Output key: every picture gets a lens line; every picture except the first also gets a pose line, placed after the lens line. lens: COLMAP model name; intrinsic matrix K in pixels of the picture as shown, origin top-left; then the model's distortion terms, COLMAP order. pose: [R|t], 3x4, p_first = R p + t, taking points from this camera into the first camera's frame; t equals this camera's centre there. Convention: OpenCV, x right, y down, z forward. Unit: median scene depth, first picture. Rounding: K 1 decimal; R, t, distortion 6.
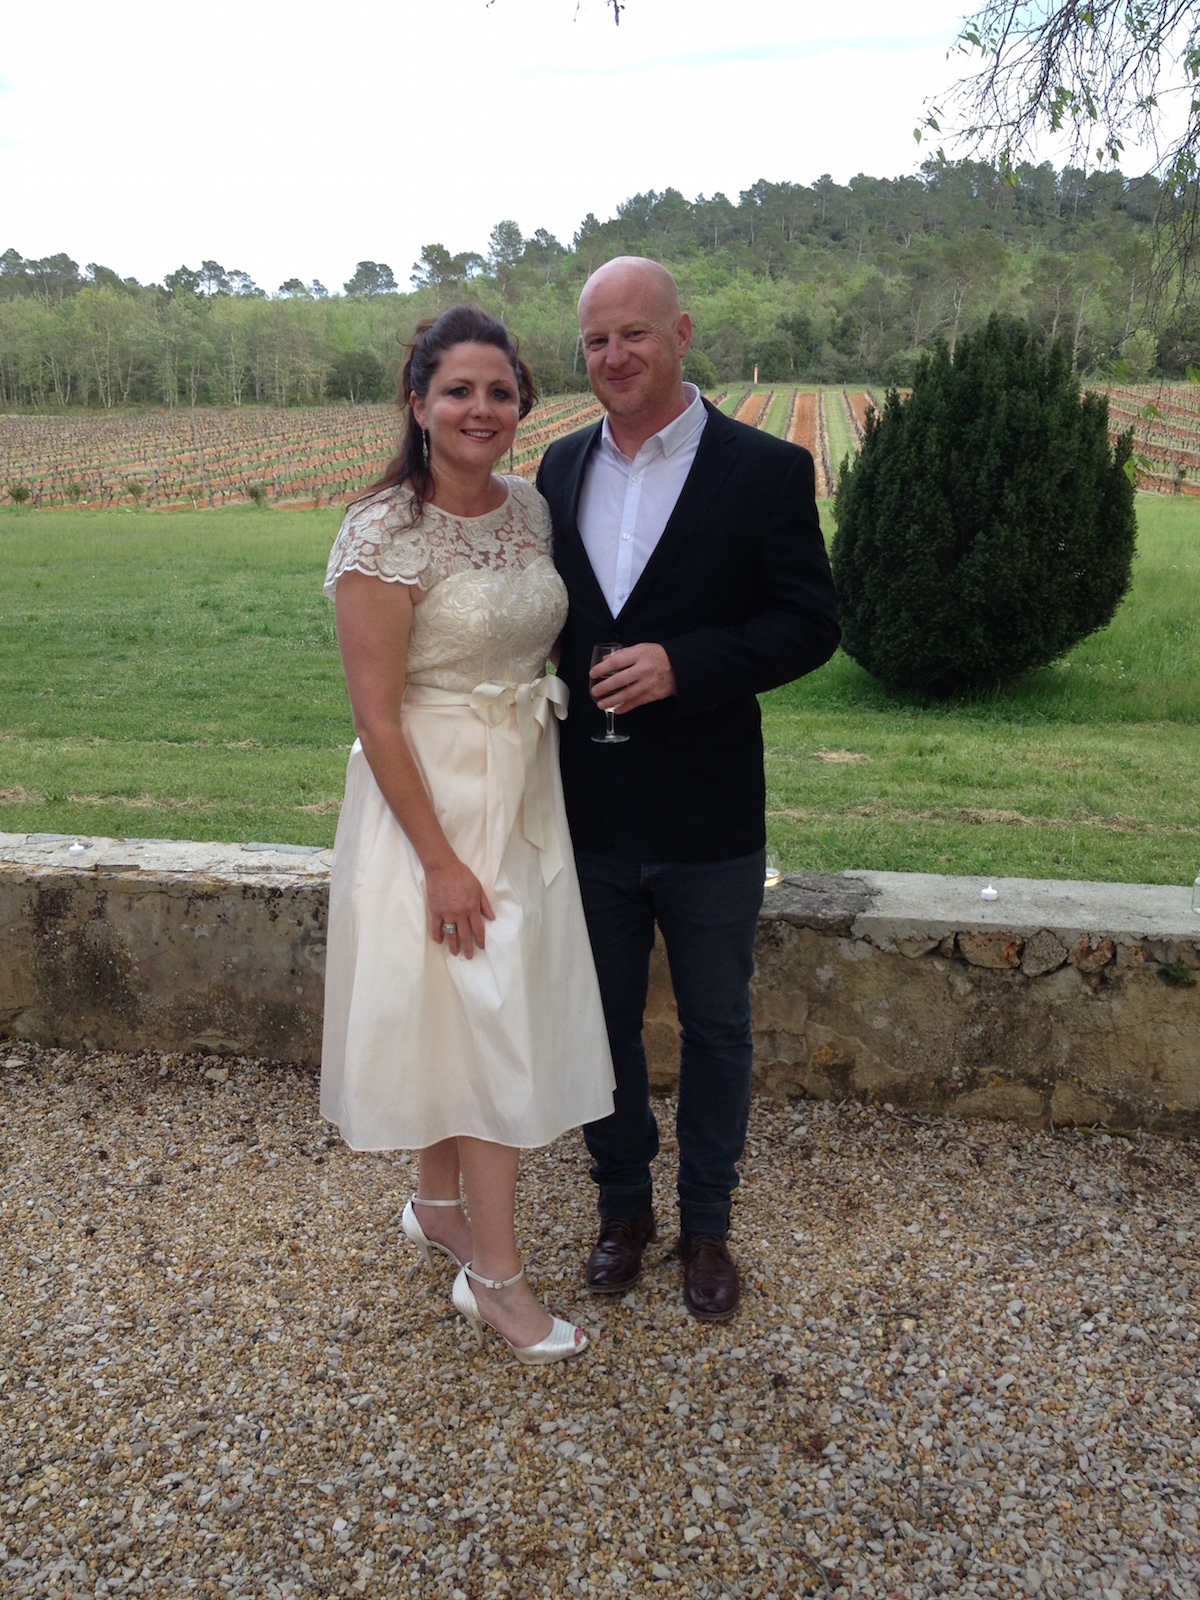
lens RADIAL K [[1505.2, 0, 600.1], [0, 1505.2, 800.2], [0, 0, 1]] dist [0.015792, -0.069400]
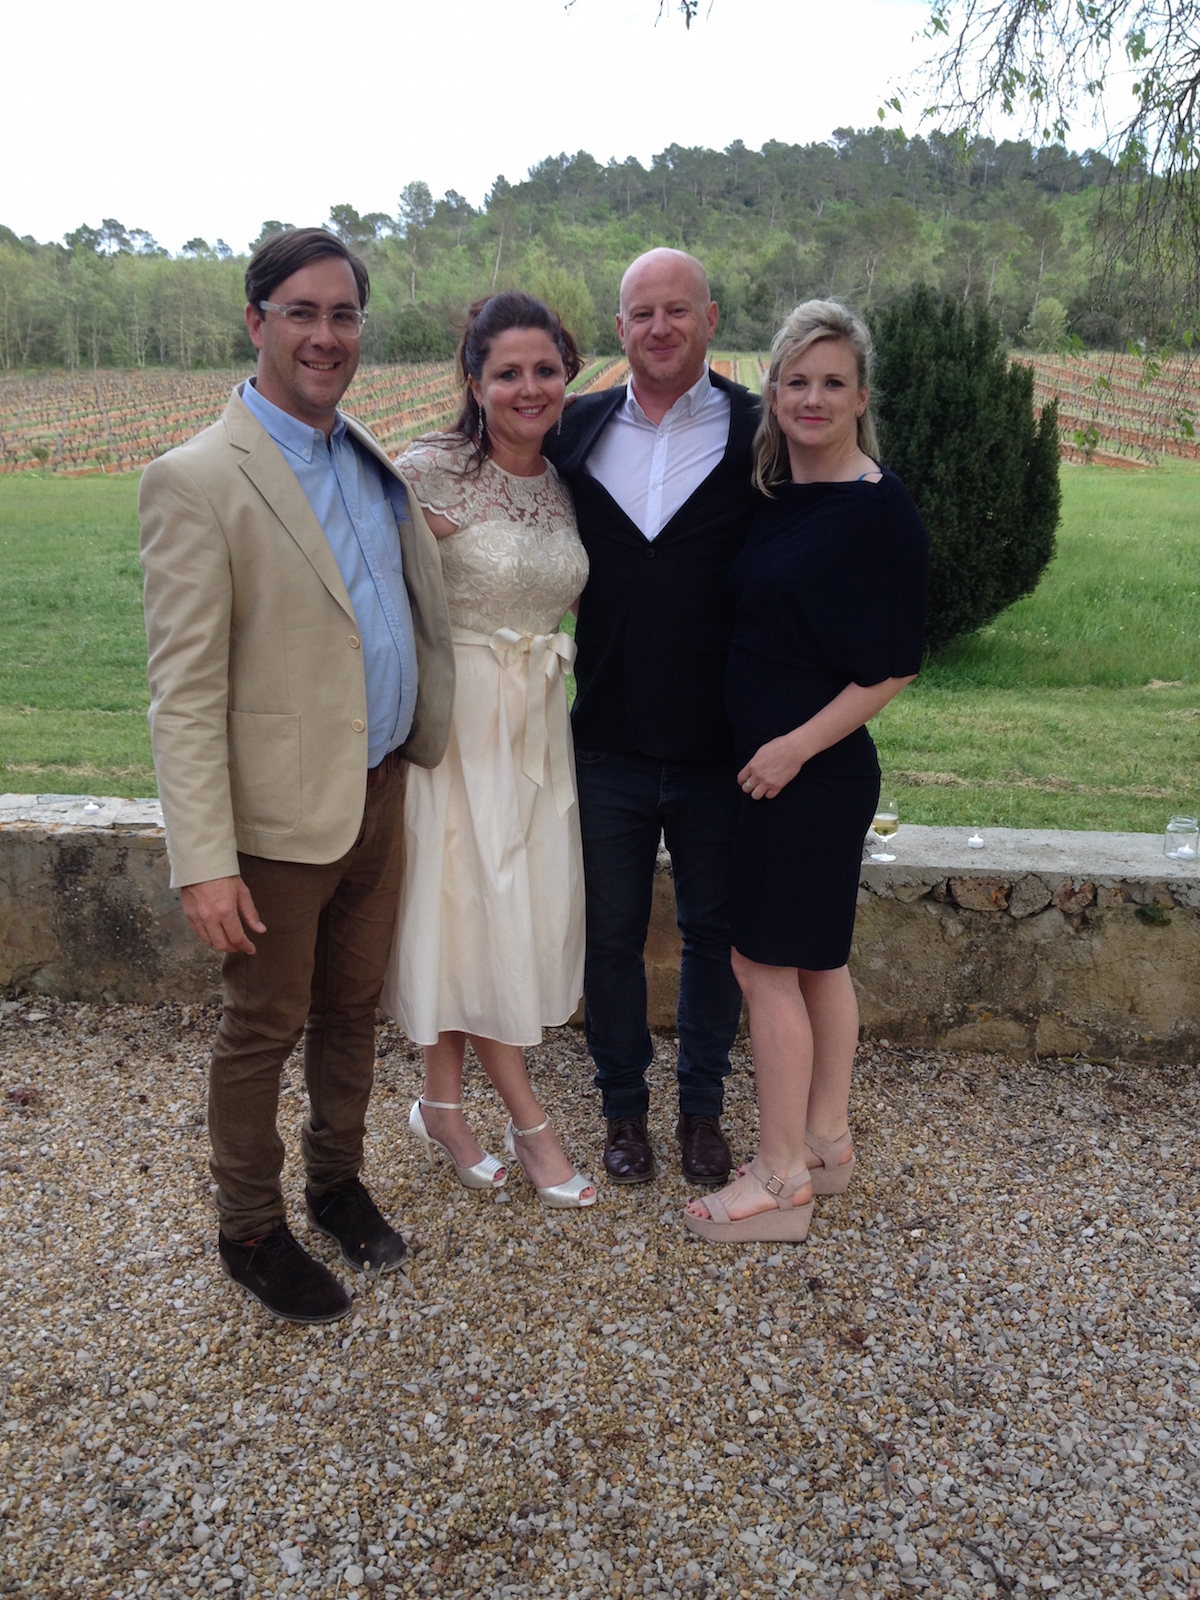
lens RADIAL K [[1505.2, 0, 600.1], [0, 1505.2, 800.2], [0, 0, 1]] dist [0.015792, -0.069400]
pose [[0.998561, -0.007290, 0.053127, -0.092506], [0.006180, 0.999760, 0.021024, 0.012398], [-0.053268, -0.020666, 0.998366, -0.071018]]
